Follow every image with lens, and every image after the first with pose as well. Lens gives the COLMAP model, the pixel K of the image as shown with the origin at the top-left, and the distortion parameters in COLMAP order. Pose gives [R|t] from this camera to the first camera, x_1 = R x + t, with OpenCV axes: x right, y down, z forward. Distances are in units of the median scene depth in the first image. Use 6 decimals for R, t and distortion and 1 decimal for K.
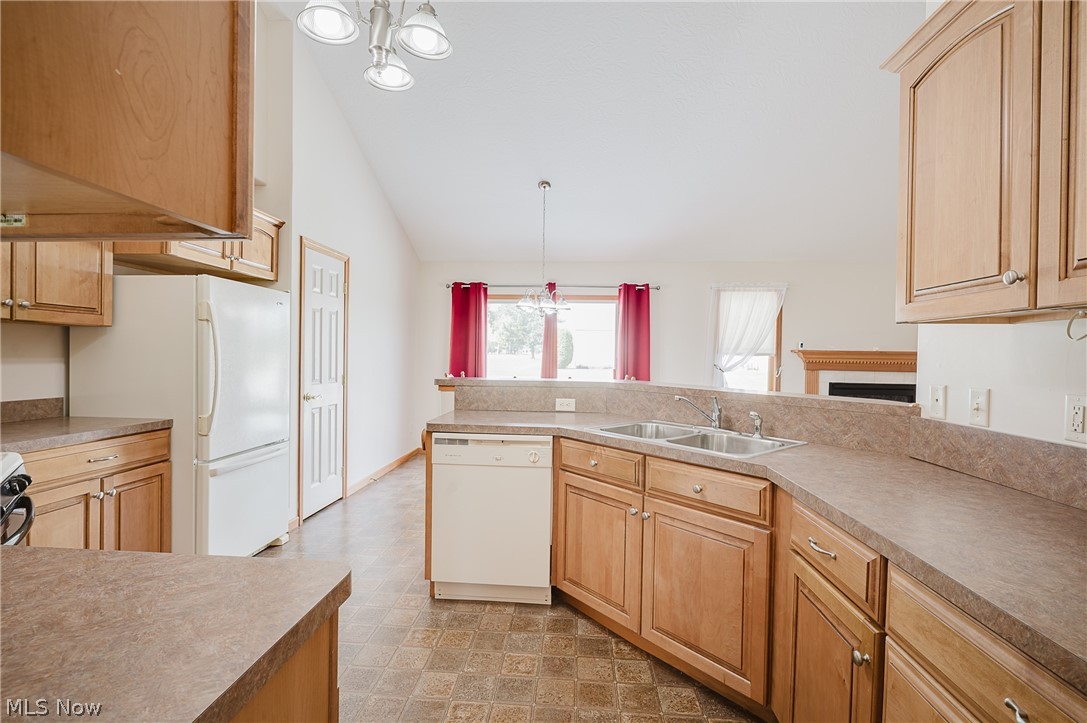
lens RADIAL K [[488.8, 0, 541.1], [0, 488.8, 362.8], [0, 0, 1]] dist [-0.003895, 0.000250]
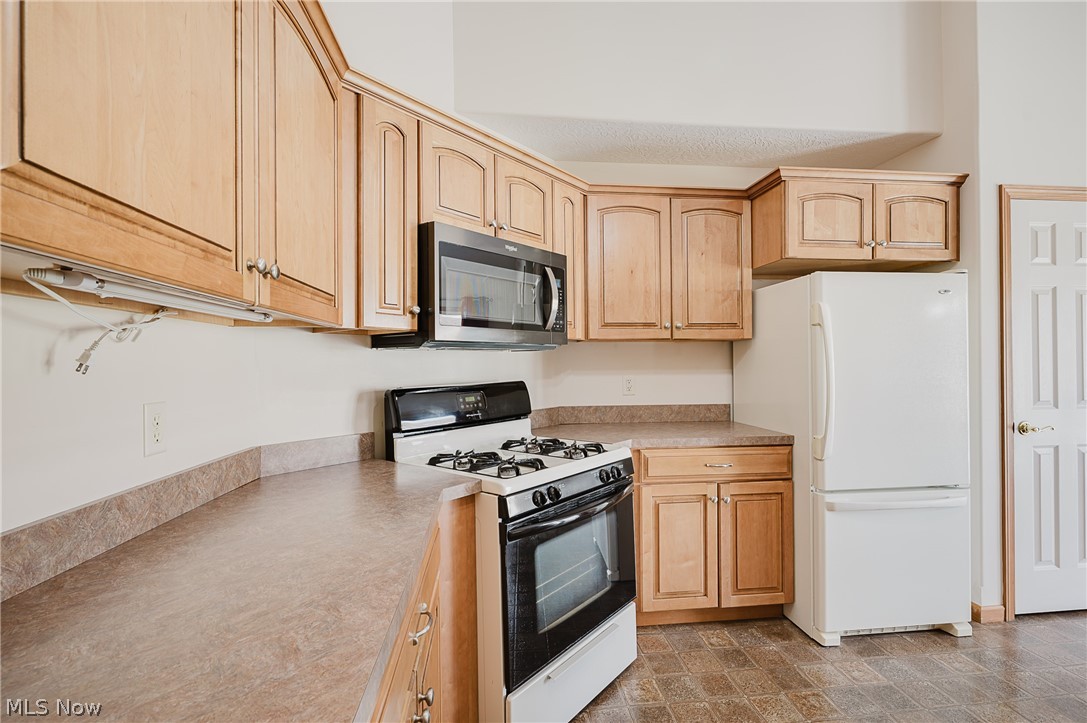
lens RADIAL K [[488.8, 0, 543.5], [0, 488.8, 361.6], [0, 0, 1]] dist [-0.003895, 0.000250]
pose [[0.184442, -0.018170, -0.982675, 0.062218], [-0.003175, 0.999813, -0.019083, -0.004910], [0.982838, 0.006640, 0.184350, 0.366684]]
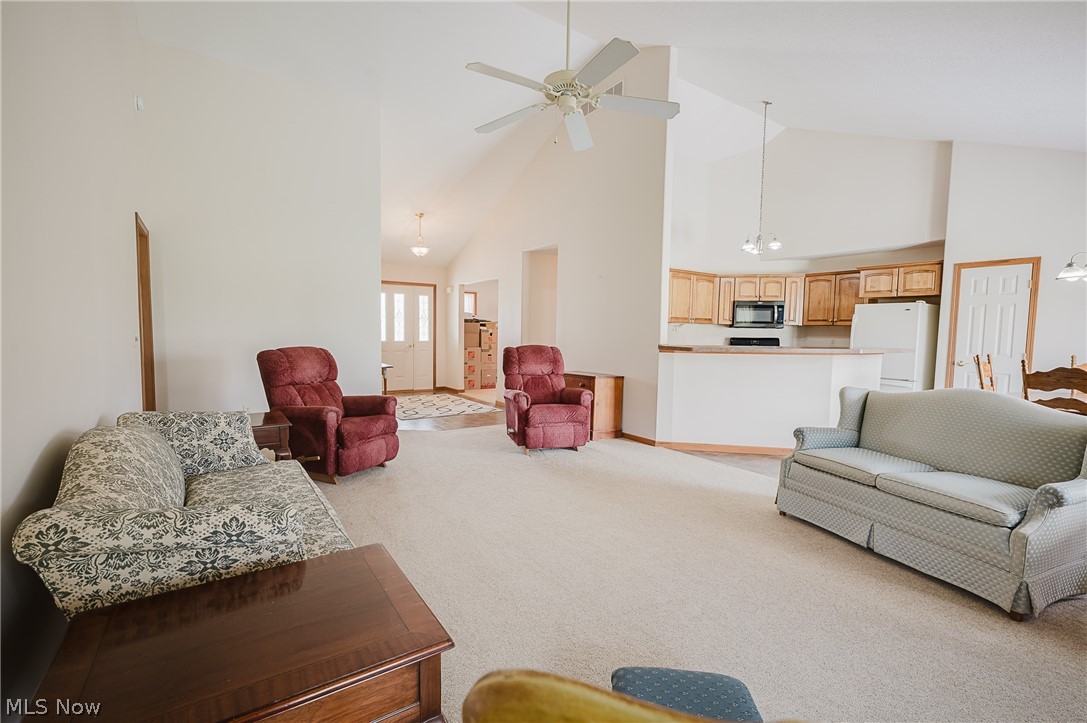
lens RADIAL K [[488.8, 0, 545.0], [0, 488.8, 360.0], [0, 0, 1]] dist [-0.003895, 0.000250]
pose [[-0.777498, 0.011425, -0.628782, 2.240264], [-0.038890, 0.997048, 0.066203, 0.008058], [0.627682, 0.075926, -0.774759, 1.989724]]
